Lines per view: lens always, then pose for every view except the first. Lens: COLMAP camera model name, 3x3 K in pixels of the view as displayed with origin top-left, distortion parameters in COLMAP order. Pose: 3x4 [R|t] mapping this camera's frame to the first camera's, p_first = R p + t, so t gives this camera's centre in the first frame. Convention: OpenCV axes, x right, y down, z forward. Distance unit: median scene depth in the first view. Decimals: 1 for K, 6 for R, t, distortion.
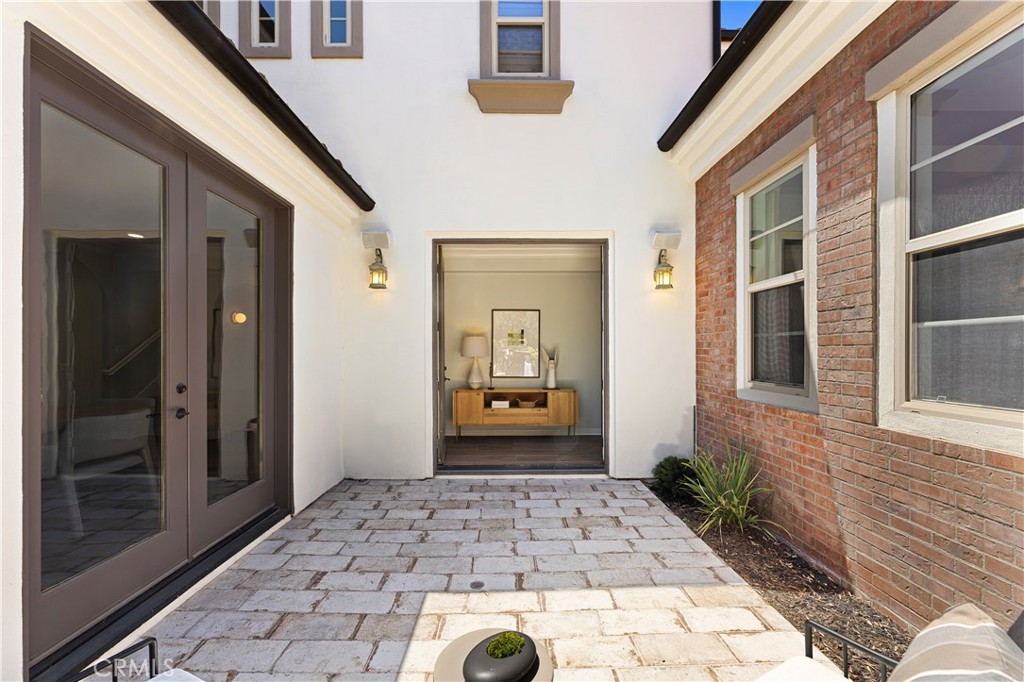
lens RADIAL K [[412.9, 0, 505.5], [0, 412.9, 348.0], [0, 0, 1]] dist [0.000524, -0.000085]
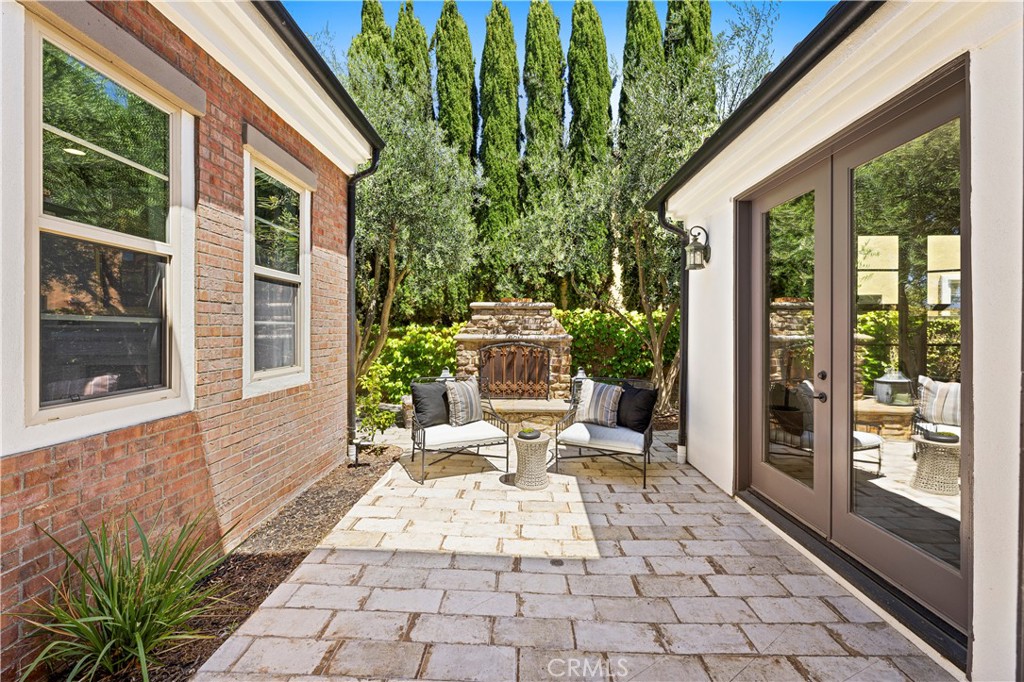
lens RADIAL K [[416.3, 0, 515.2], [0, 416.3, 327.3], [0, 0, 1]] dist [0.000604, 0.000006]
pose [[-0.999801, -0.000125, 0.019928, 0.017027], [-0.000431, 0.999882, -0.015384, -0.012995], [-0.019923, -0.015390, -0.999683, 2.033028]]
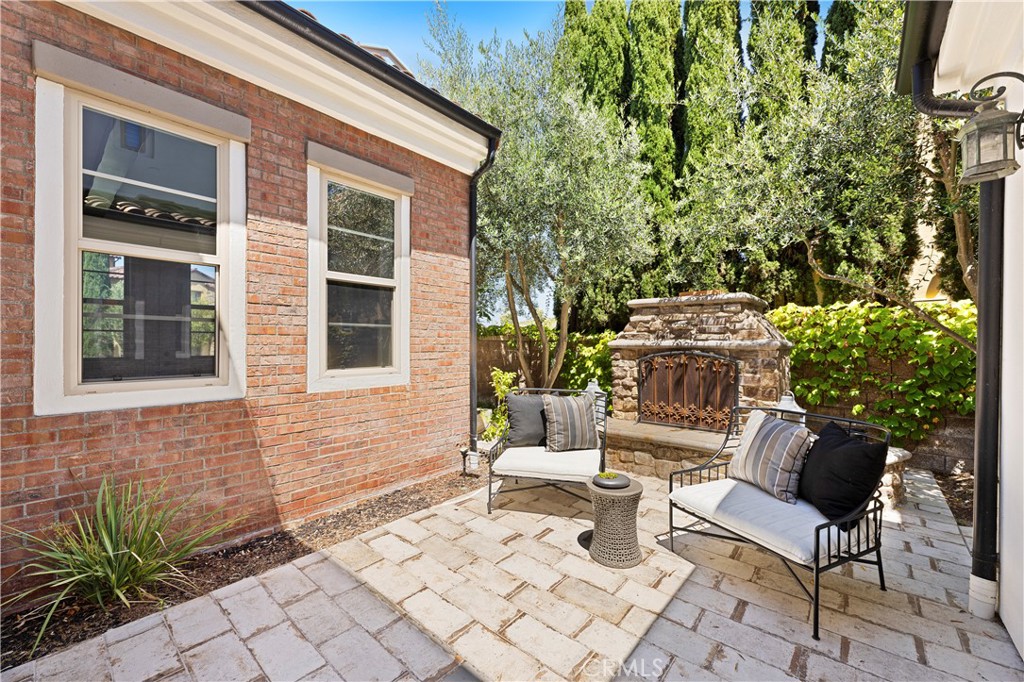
lens RADIAL K [[410.8, 0, 512.0], [0, 410.8, 341.0], [0, 0, 1]] dist [0.000679, -0.000229]
pose [[-0.759272, 0.003322, 0.650765, -0.491874], [-0.006477, 0.999899, -0.012661, 0.022061], [-0.650741, -0.013828, -0.759174, 1.435626]]
